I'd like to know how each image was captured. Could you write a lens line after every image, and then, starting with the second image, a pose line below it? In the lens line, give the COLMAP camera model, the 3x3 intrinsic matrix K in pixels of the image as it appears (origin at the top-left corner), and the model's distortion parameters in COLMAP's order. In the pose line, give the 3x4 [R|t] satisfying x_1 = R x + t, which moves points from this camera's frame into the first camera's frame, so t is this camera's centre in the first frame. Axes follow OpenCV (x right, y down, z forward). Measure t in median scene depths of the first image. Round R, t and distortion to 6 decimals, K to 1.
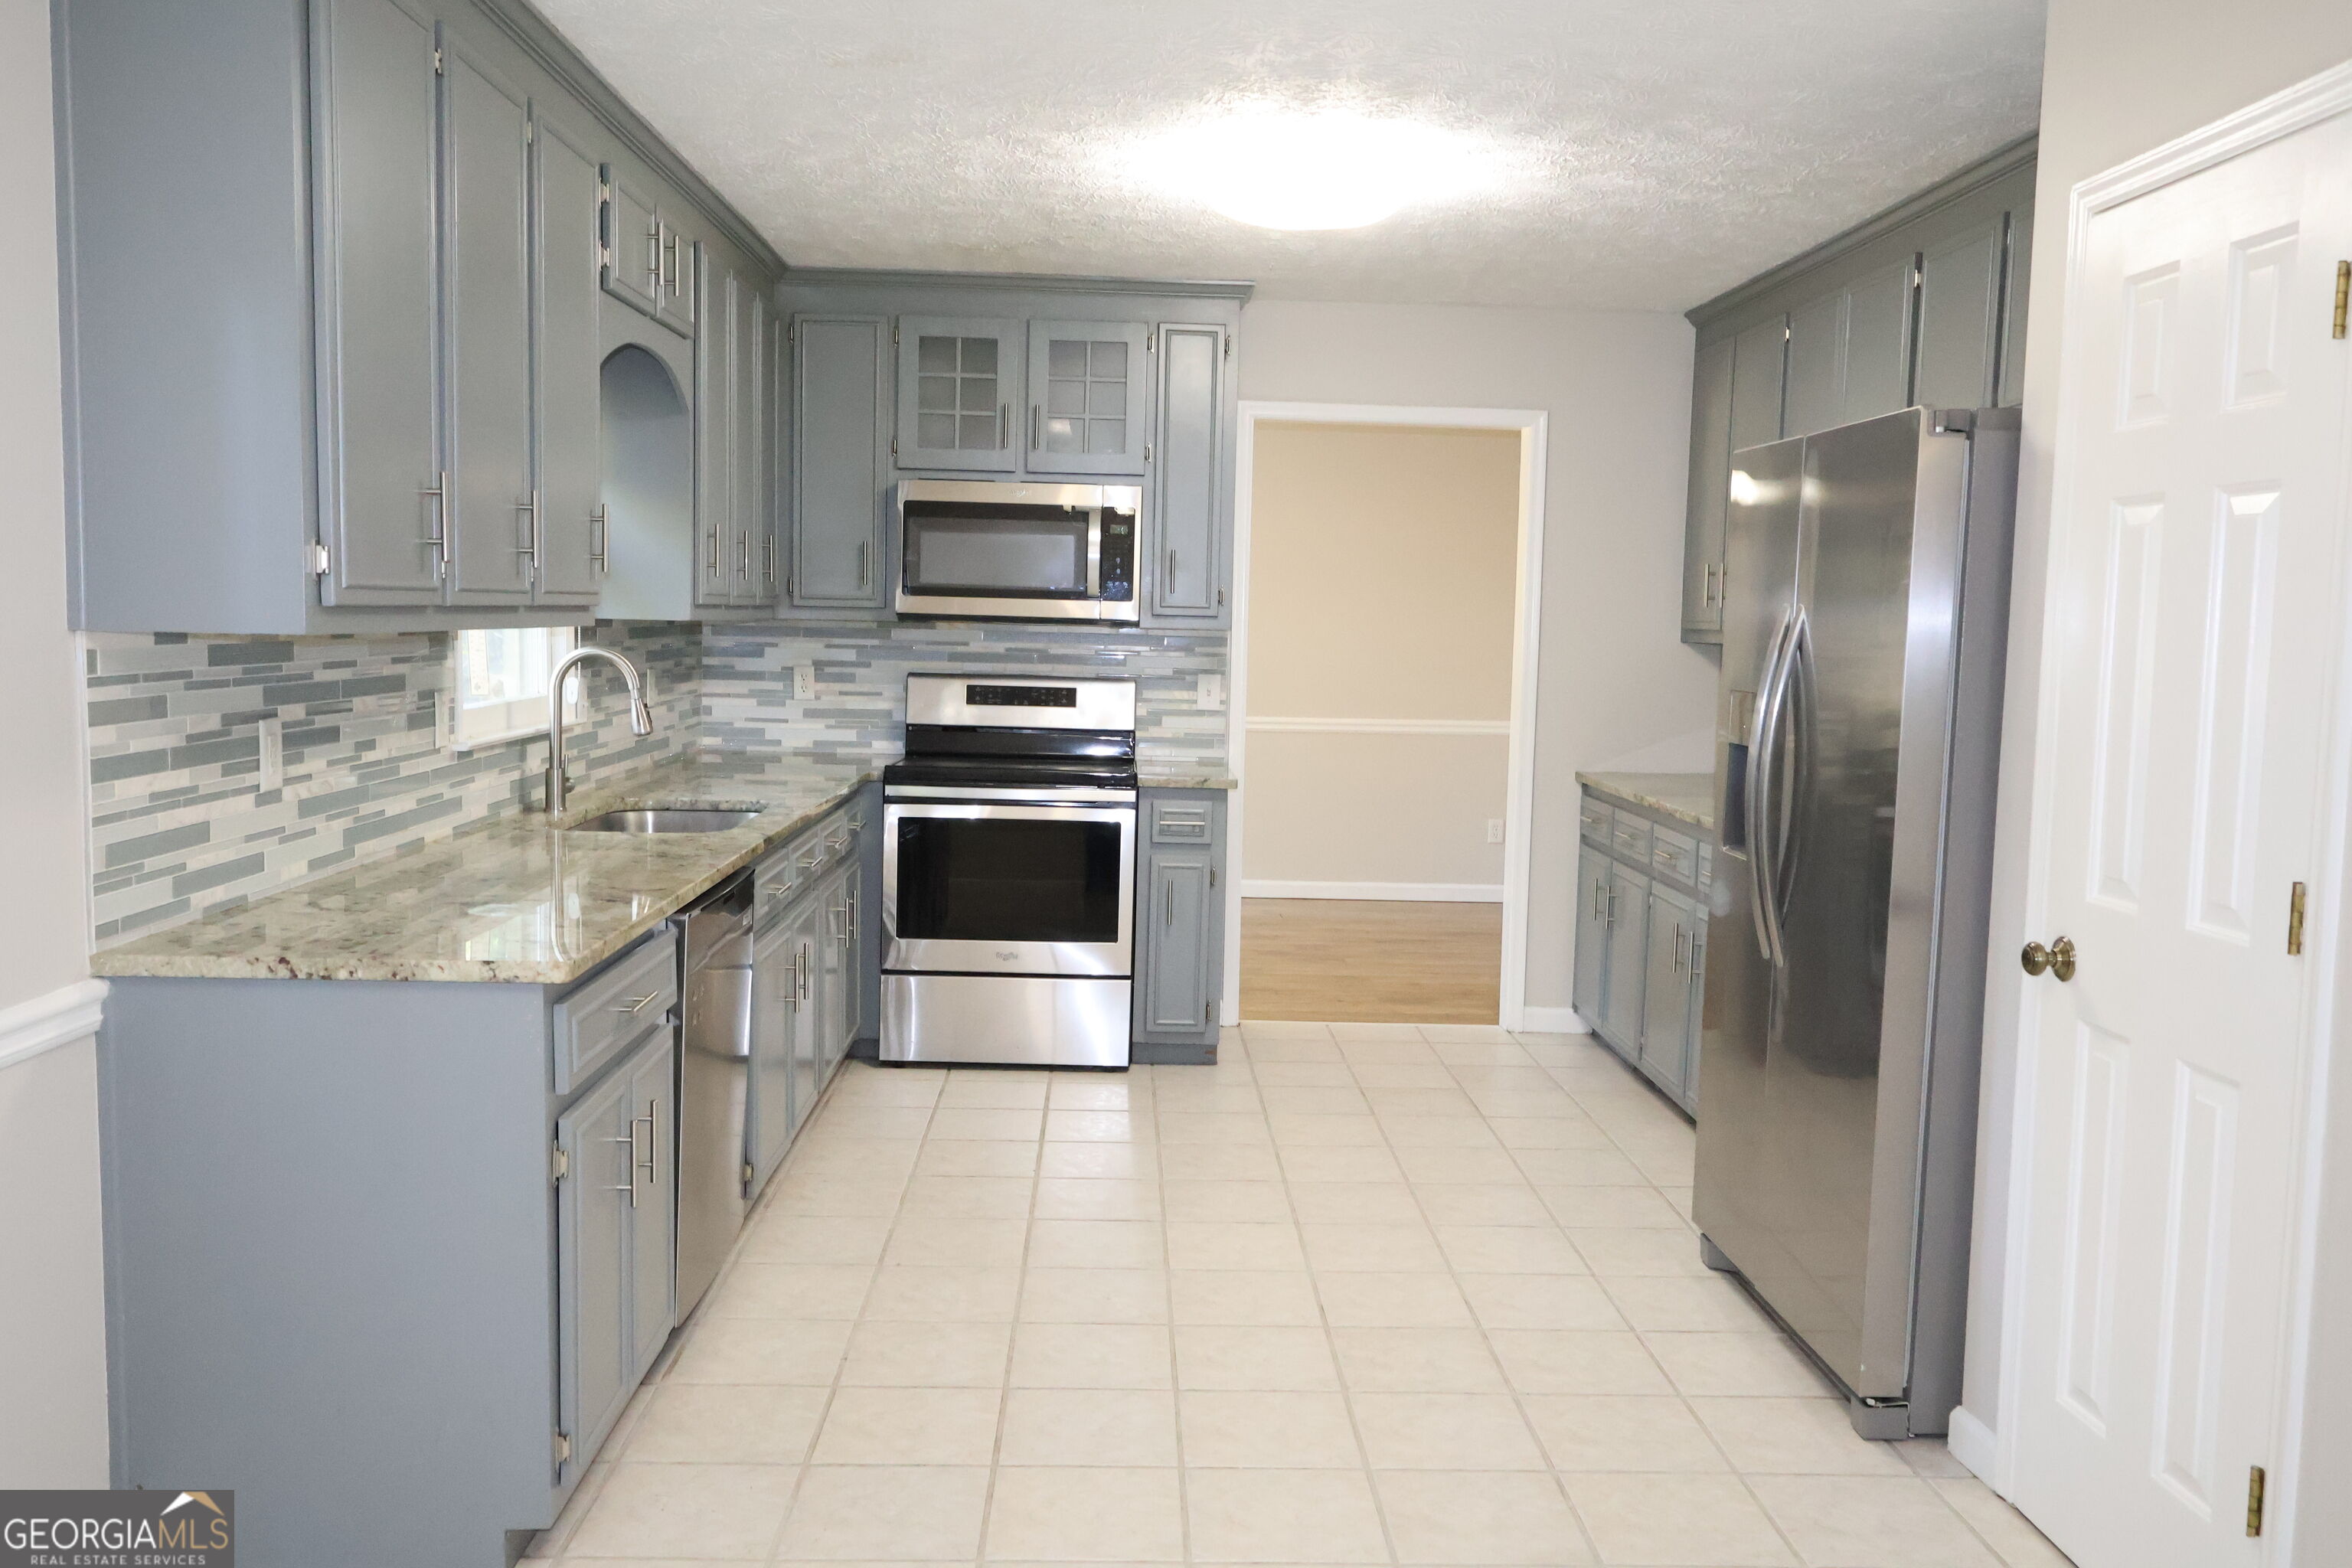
lens RADIAL K [[1855.1, 0, 1176.2], [0, 1855.1, 780.0], [0, 0, 1]] dist [0.007145, 0.007954]
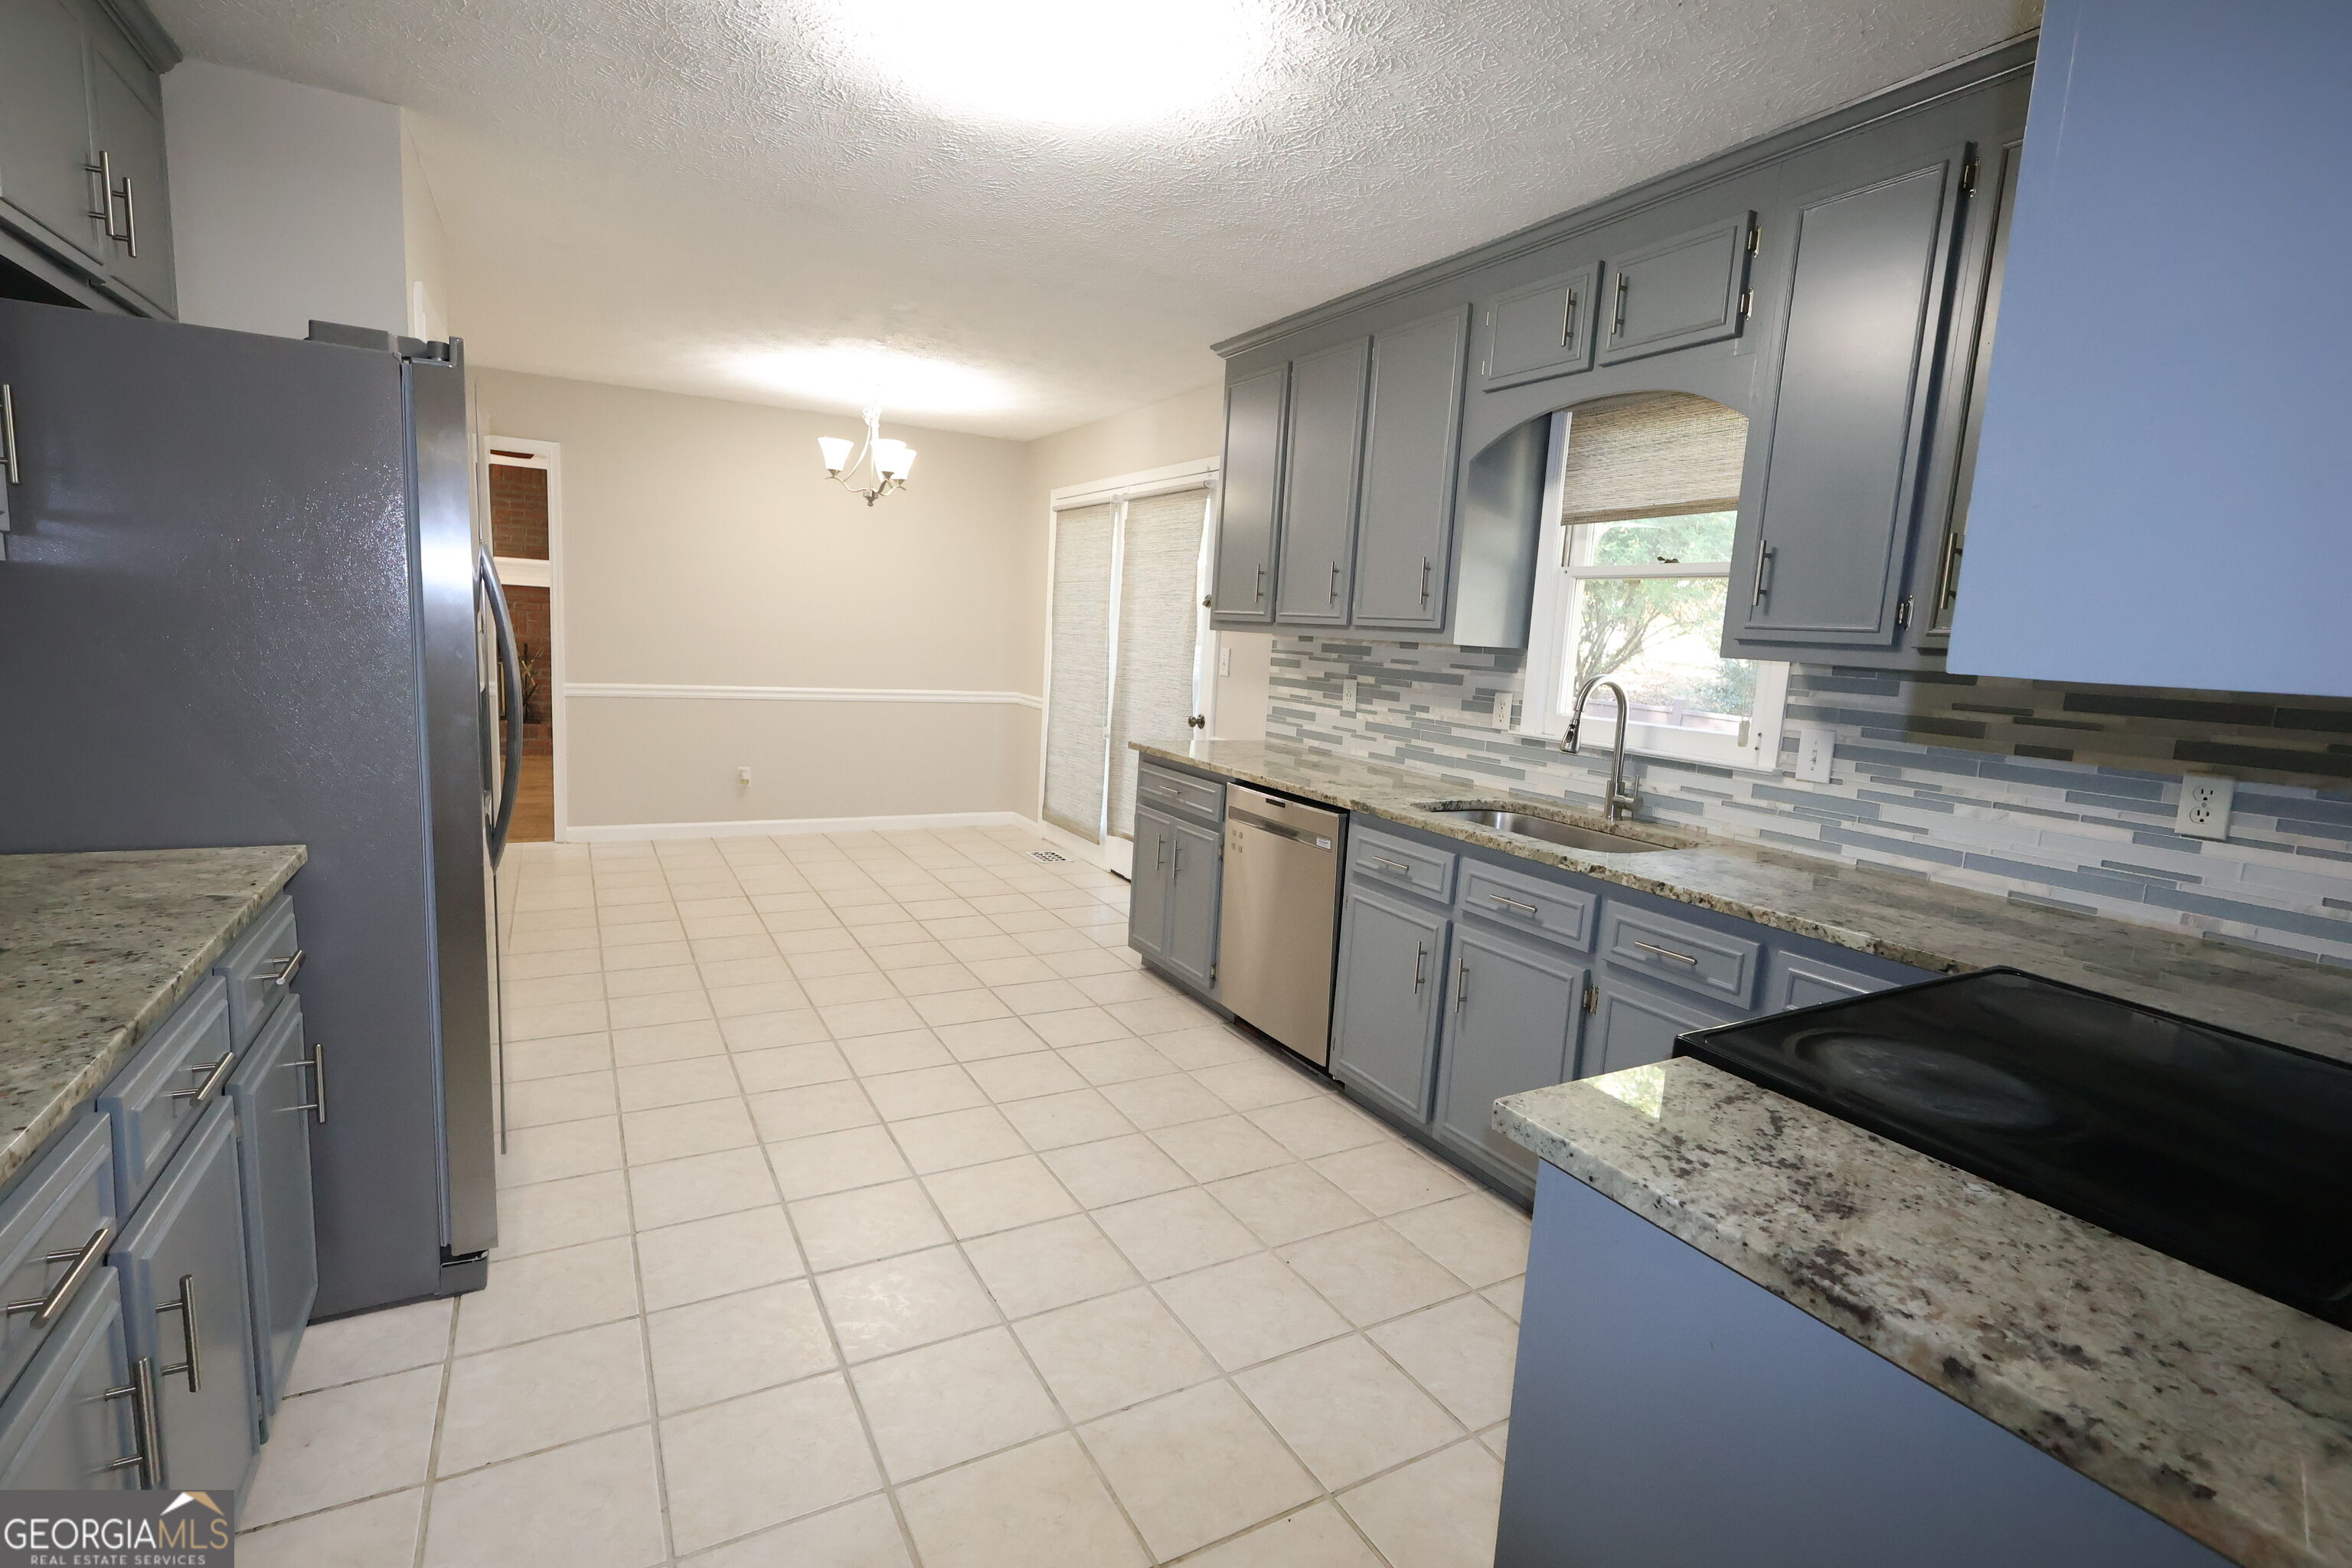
lens RADIAL K [[1088.8, 0, 1173.3], [0, 1088.8, 782.8], [0, 0, 1]] dist [-0.000372, 0.001990]
pose [[-0.885060, -0.004180, -0.465457, 0.144995], [-0.116305, 0.970228, 0.212440, -0.076117], [0.450712, 0.242157, -0.859197, 0.943645]]
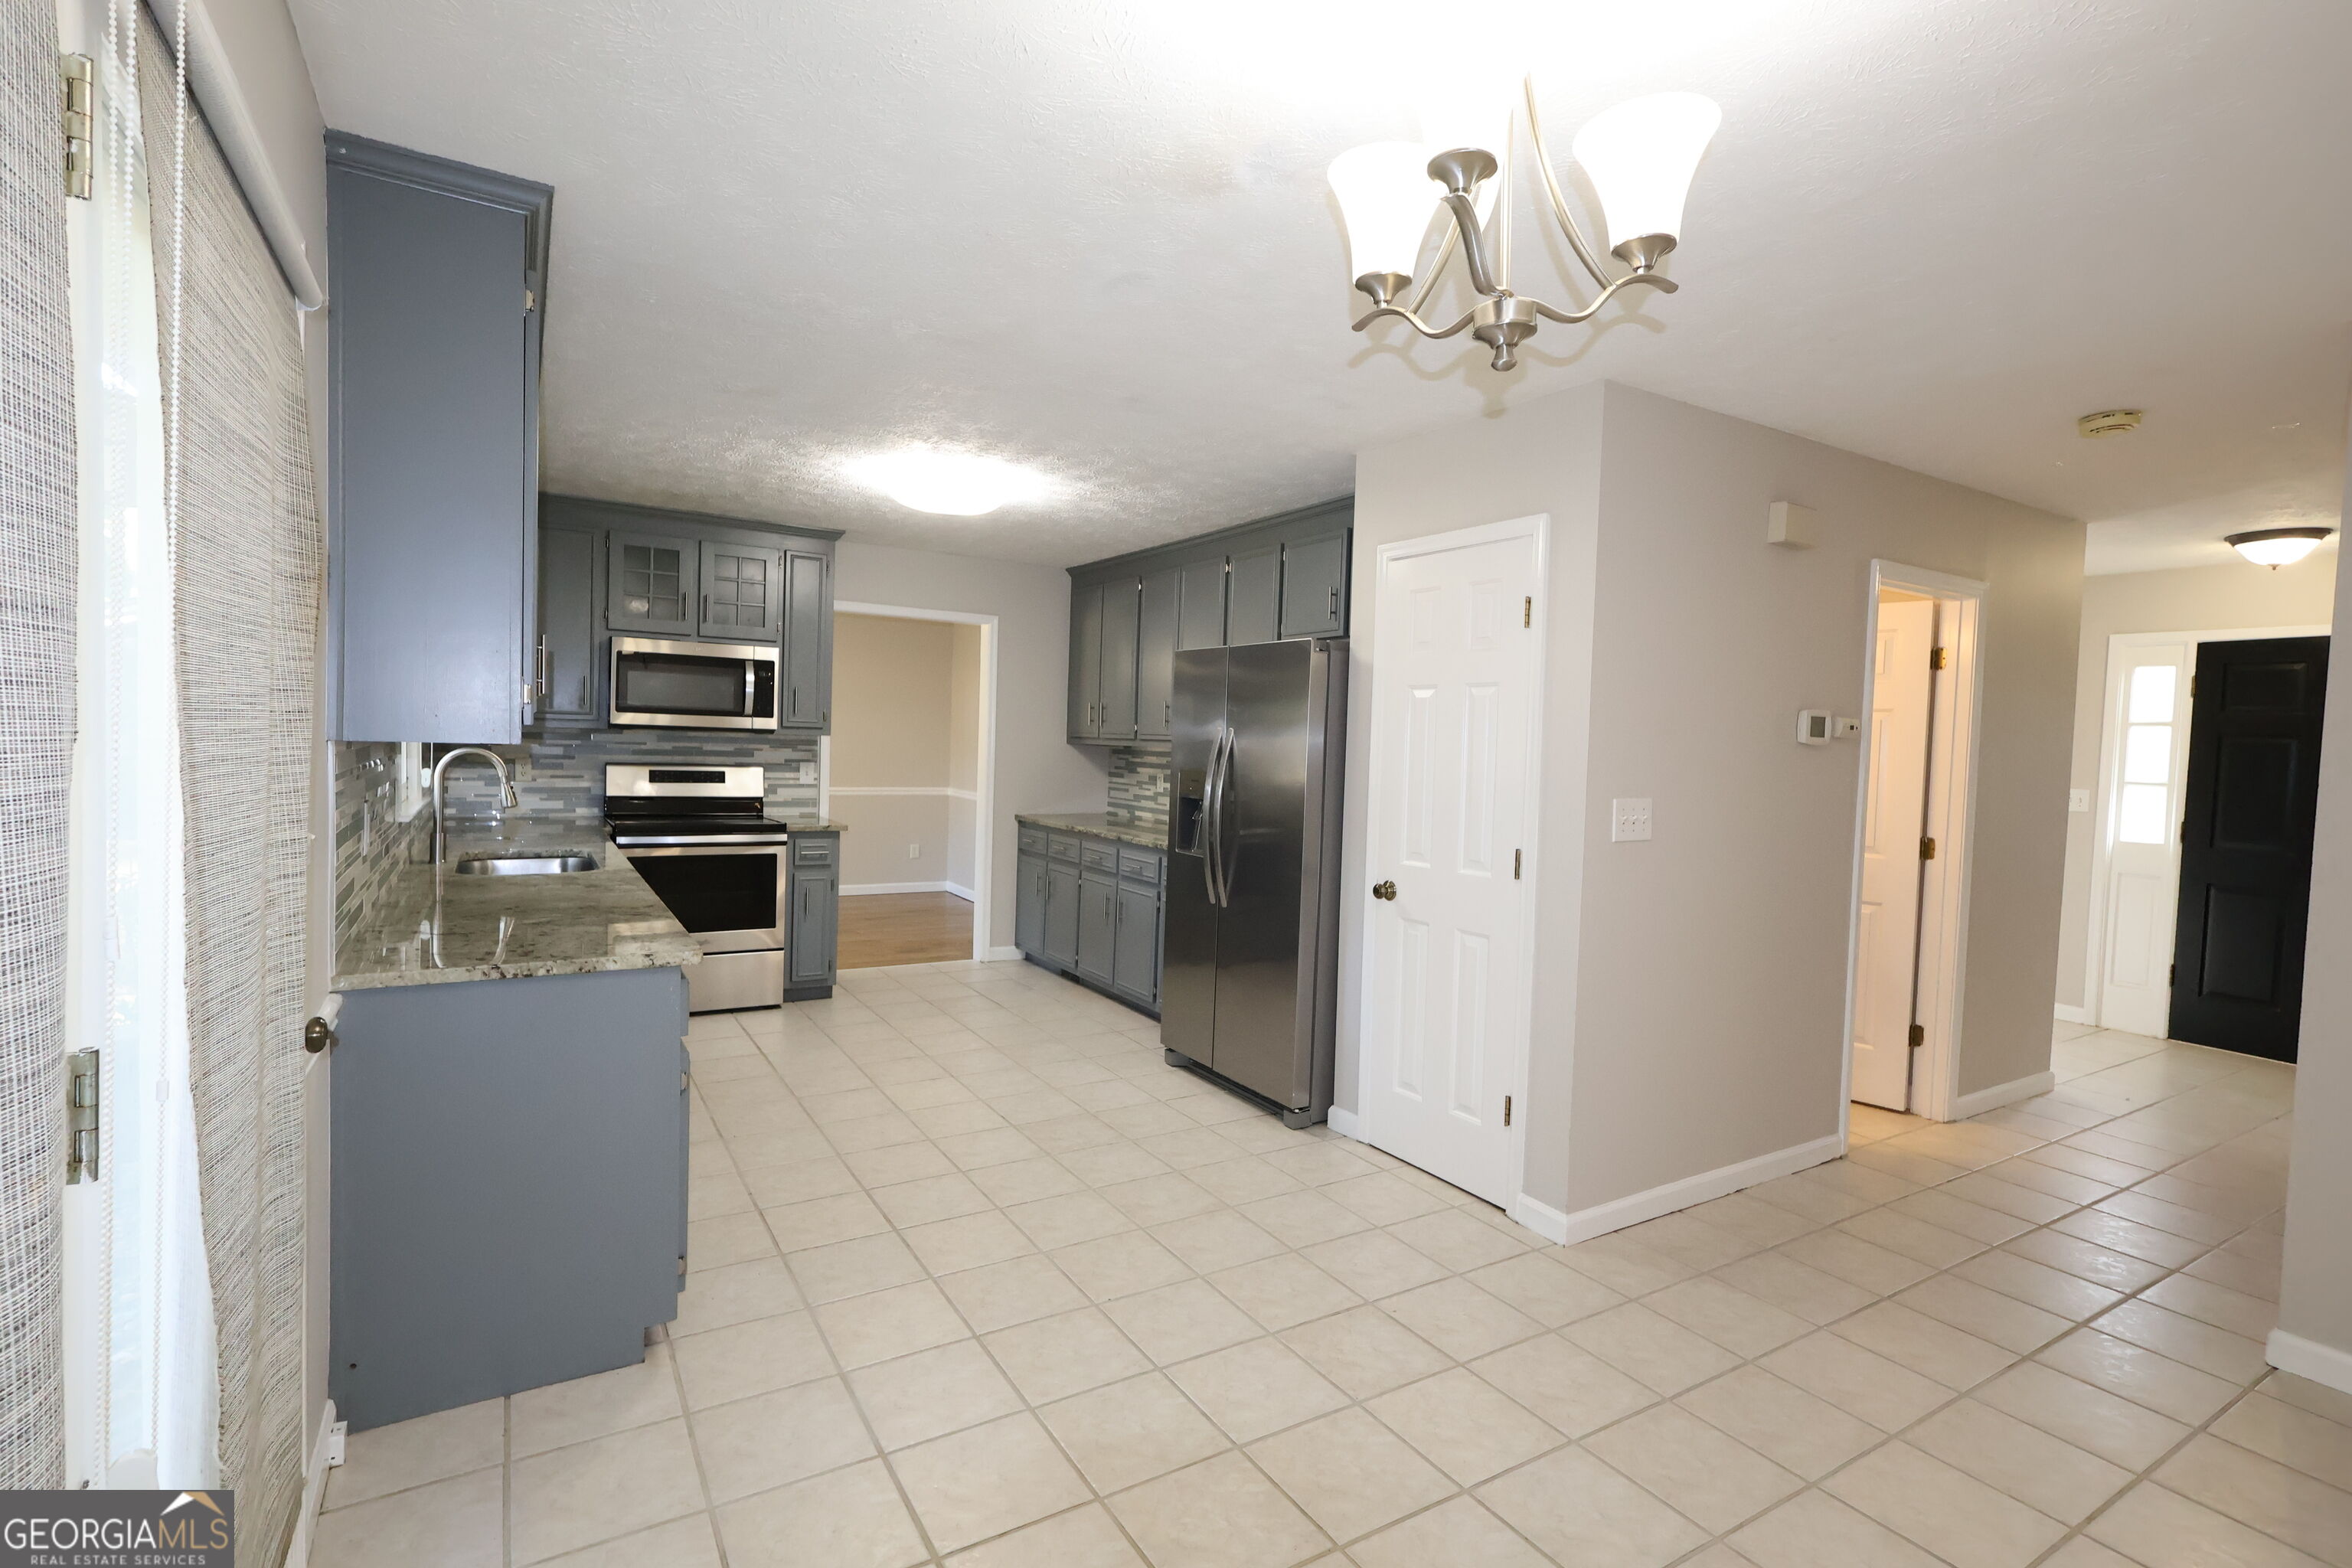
lens RADIAL K [[1088.8, 0, 1176.8], [0, 1088.8, 781.2], [0, 0, 1]] dist [-0.000372, 0.001990]
pose [[0.867882, -0.014398, 0.496561, -0.197654], [0.032140, 0.999113, -0.027205, -0.003596], [-0.495729, 0.039570, 0.867575, -0.004706]]
